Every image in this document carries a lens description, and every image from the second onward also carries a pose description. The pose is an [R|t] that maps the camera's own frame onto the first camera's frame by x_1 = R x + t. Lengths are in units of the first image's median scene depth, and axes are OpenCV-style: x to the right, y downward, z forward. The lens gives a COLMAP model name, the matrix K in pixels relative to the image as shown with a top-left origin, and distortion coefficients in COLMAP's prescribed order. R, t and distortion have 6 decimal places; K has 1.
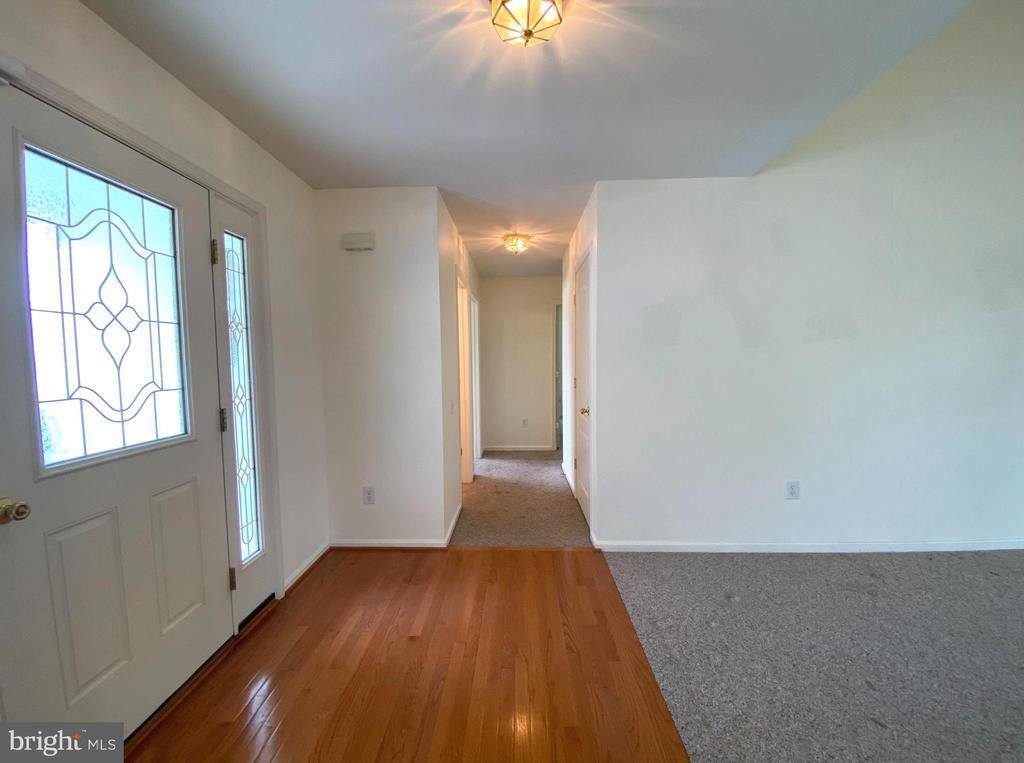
lens RADIAL K [[412.5, 0, 511.3], [0, 412.5, 379.2], [0, 0, 1]] dist [0.023601, -0.021902]
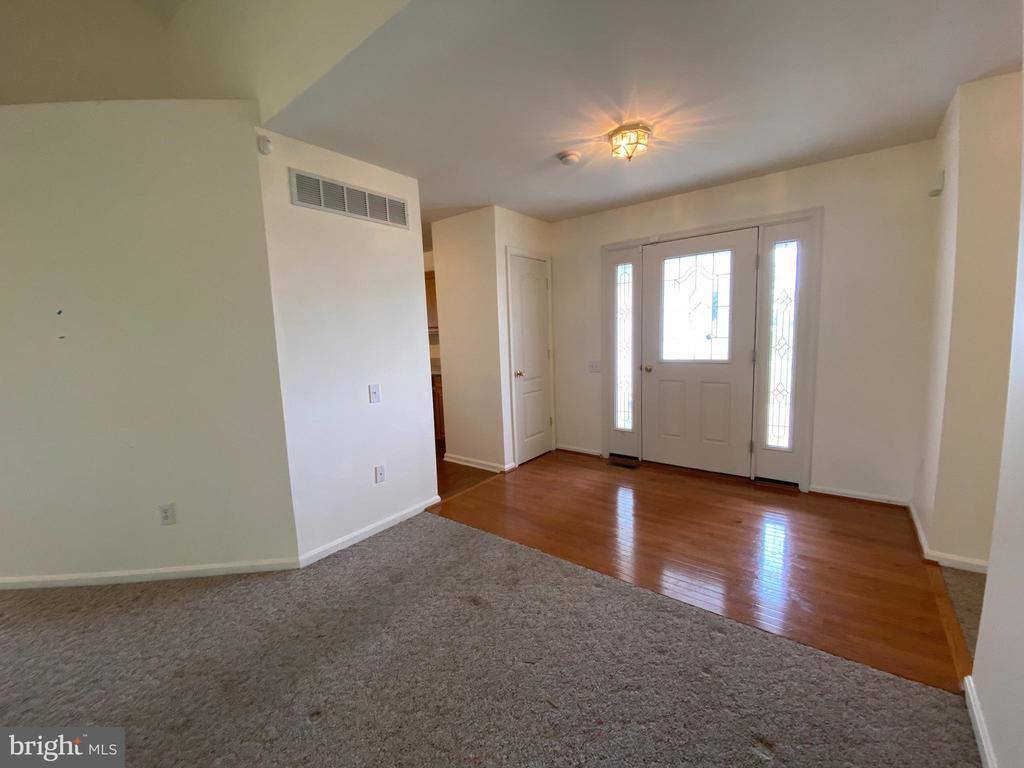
lens RADIAL K [[407.8, 0, 508.4], [0, 407.8, 382.6], [0, 0, 1]] dist [0.025105, -0.022170]
pose [[-0.590270, 0.133116, -0.796154, 1.213065], [0.000785, 0.986403, 0.164343, -0.075213], [0.807205, 0.096382, -0.582349, 1.062472]]
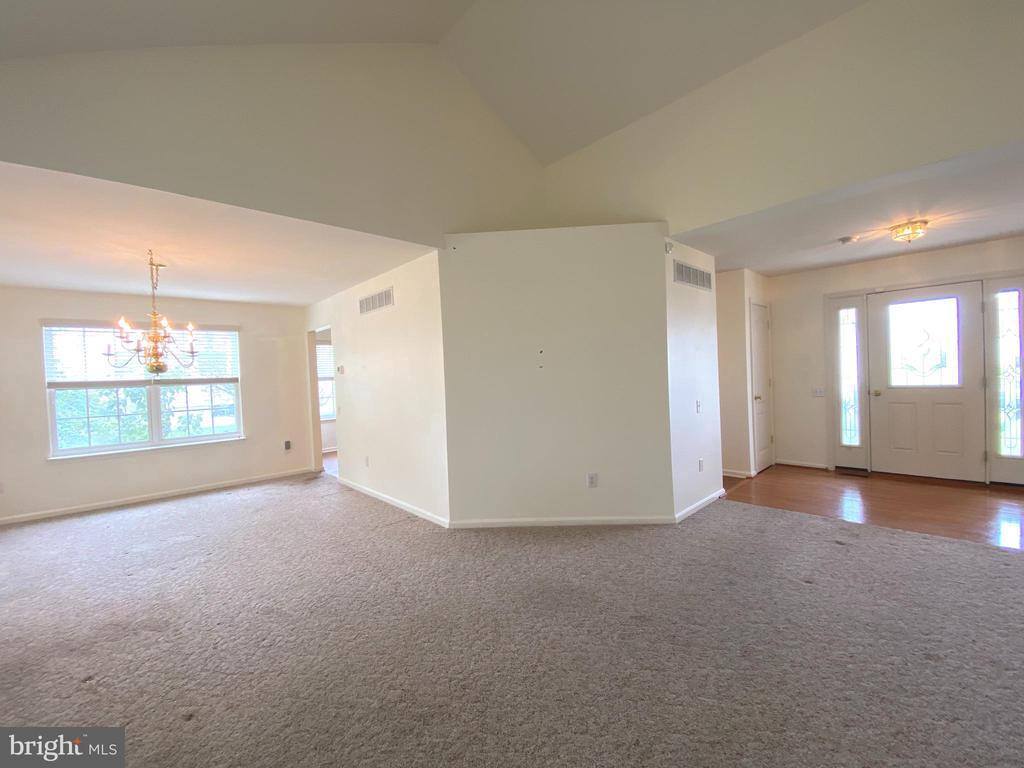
lens RADIAL K [[412.5, 0, 511.3], [0, 412.5, 381.7], [0, 0, 1]] dist [0.023601, -0.021902]
pose [[-0.701370, 0.057798, -0.710450, 2.356047], [0.012302, 0.997540, 0.069009, -0.076397], [0.712691, 0.039661, -0.700356, 0.653239]]
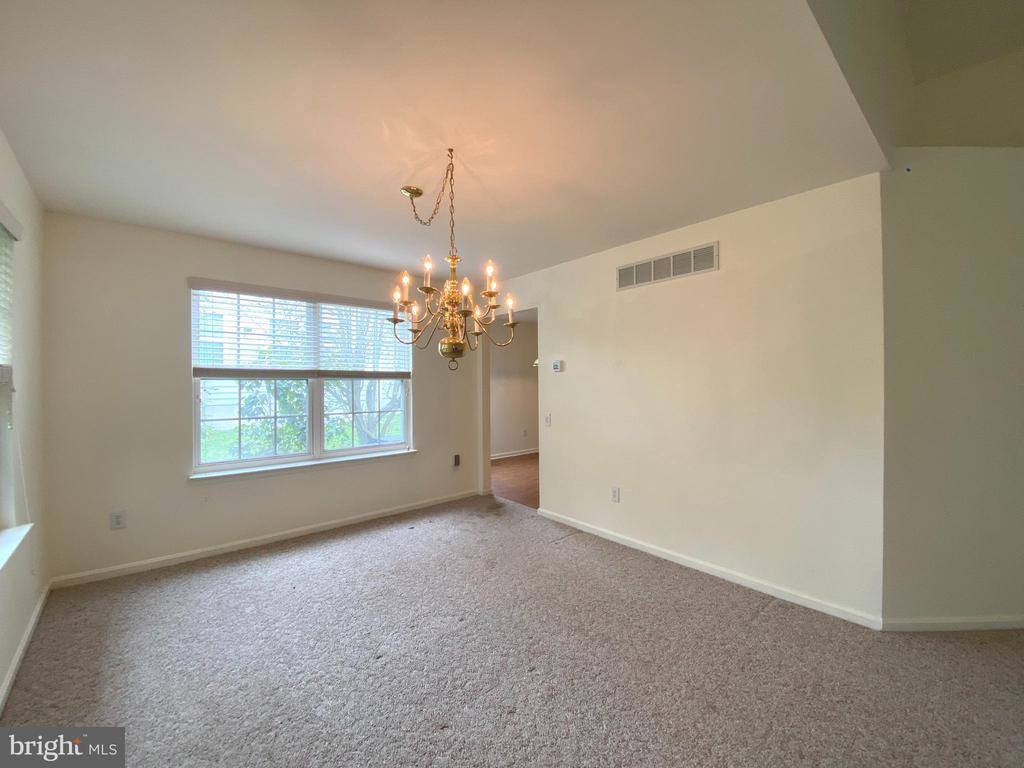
lens RADIAL K [[417.5, 0, 512.0], [0, 417.5, 384.0], [0, 0, 1]] dist [0.032384, -0.022796]
pose [[-0.729521, 0.024126, -0.683533, 2.735273], [-0.021700, 0.998058, 0.058387, -0.012844], [0.683614, 0.057427, -0.727581, -0.635502]]
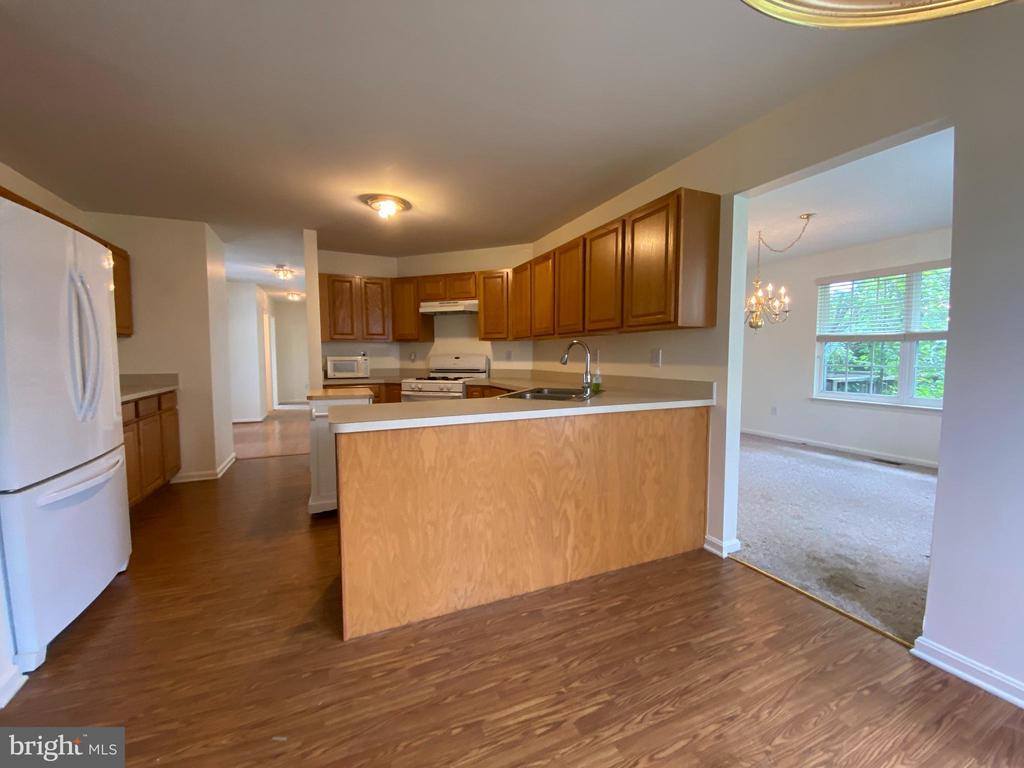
lens RADIAL K [[412.5, 0, 511.3], [0, 412.5, 381.7], [0, 0, 1]] dist [0.023601, -0.021902]
pose [[0.905108, -0.014189, 0.424946, 0.210954], [0.012259, 0.999898, 0.007277, 0.221553], [-0.425006, -0.001378, 0.905190, -2.765863]]
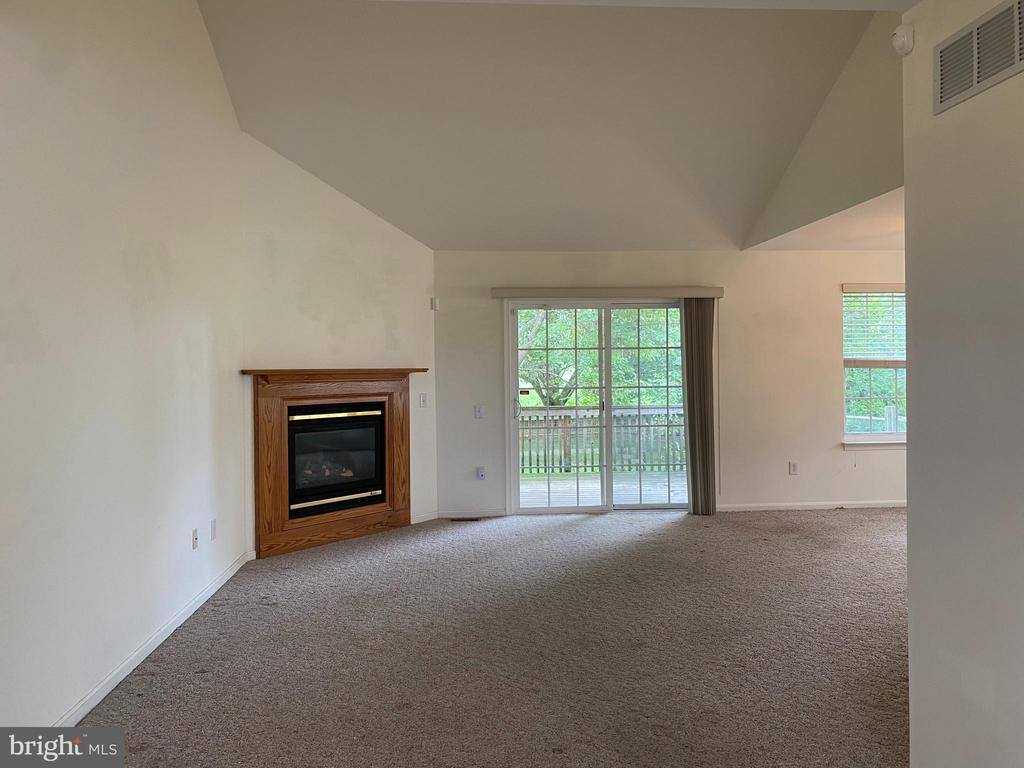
lens RADIAL K [[788.4, 0, 512.0], [0, 788.4, 384.0], [0, 0, 1]] dist [0.071806, -0.004594]
pose [[-0.126770, 0.000325, 0.991932, -0.427914], [0.071049, 0.997434, 0.008753, -0.045912], [-0.989384, 0.071586, -0.126468, 0.656576]]
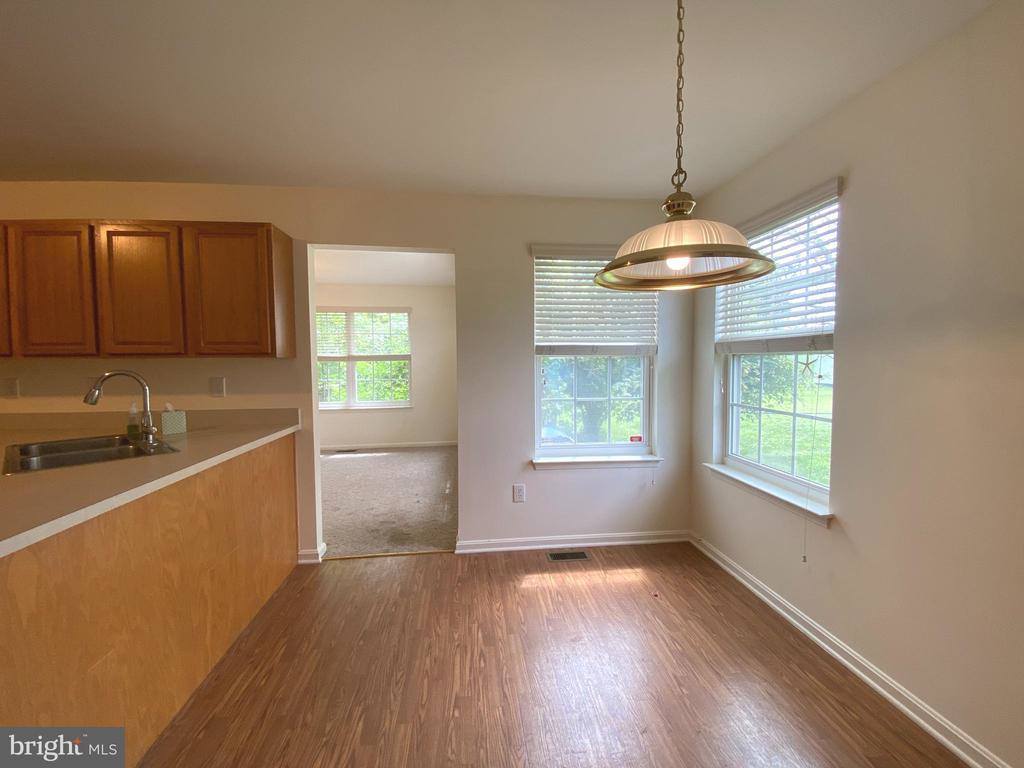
lens RADIAL K [[412.5, 0, 511.3], [0, 412.5, 381.7], [0, 0, 1]] dist [0.023601, -0.021902]
pose [[-0.140341, -0.033134, 0.989549, -0.126076], [0.063278, 0.997096, 0.042361, 0.143257], [-0.988079, 0.068562, -0.137837, -2.421220]]
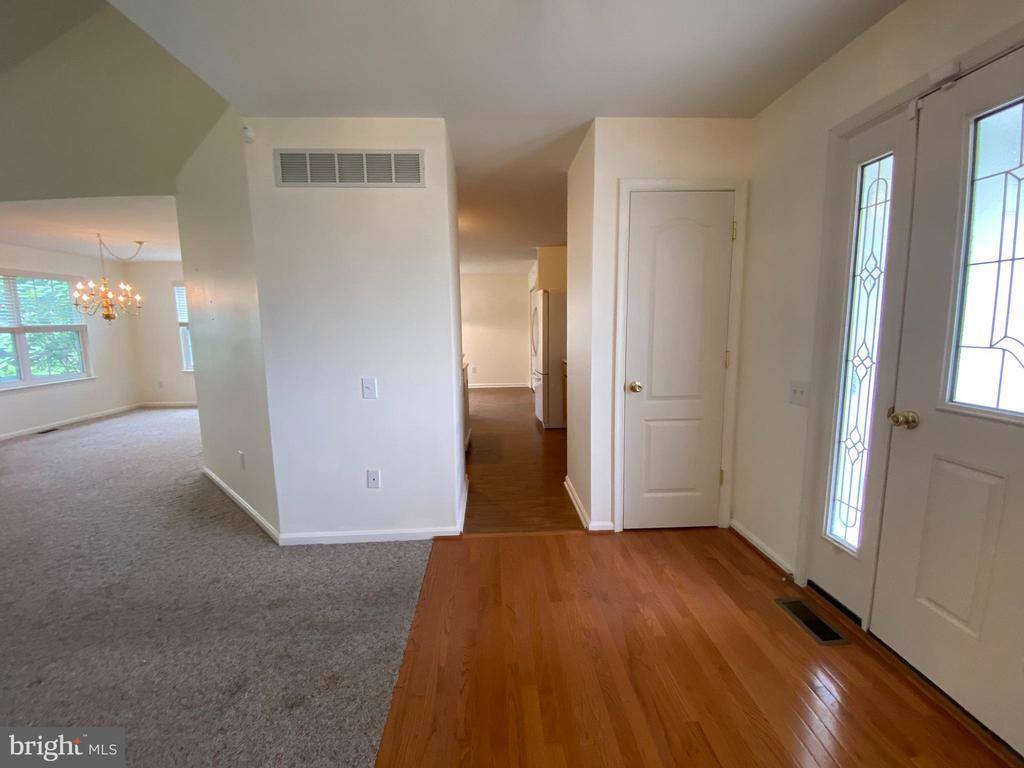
lens RADIAL K [[412.5, 0, 511.3], [0, 412.5, 381.7], [0, 0, 1]] dist [0.023601, -0.021902]
pose [[-0.995940, 0.040028, -0.080633, 0.109677], [0.024329, 0.982055, 0.187017, -0.051156], [0.086672, 0.184296, -0.979042, 1.127195]]
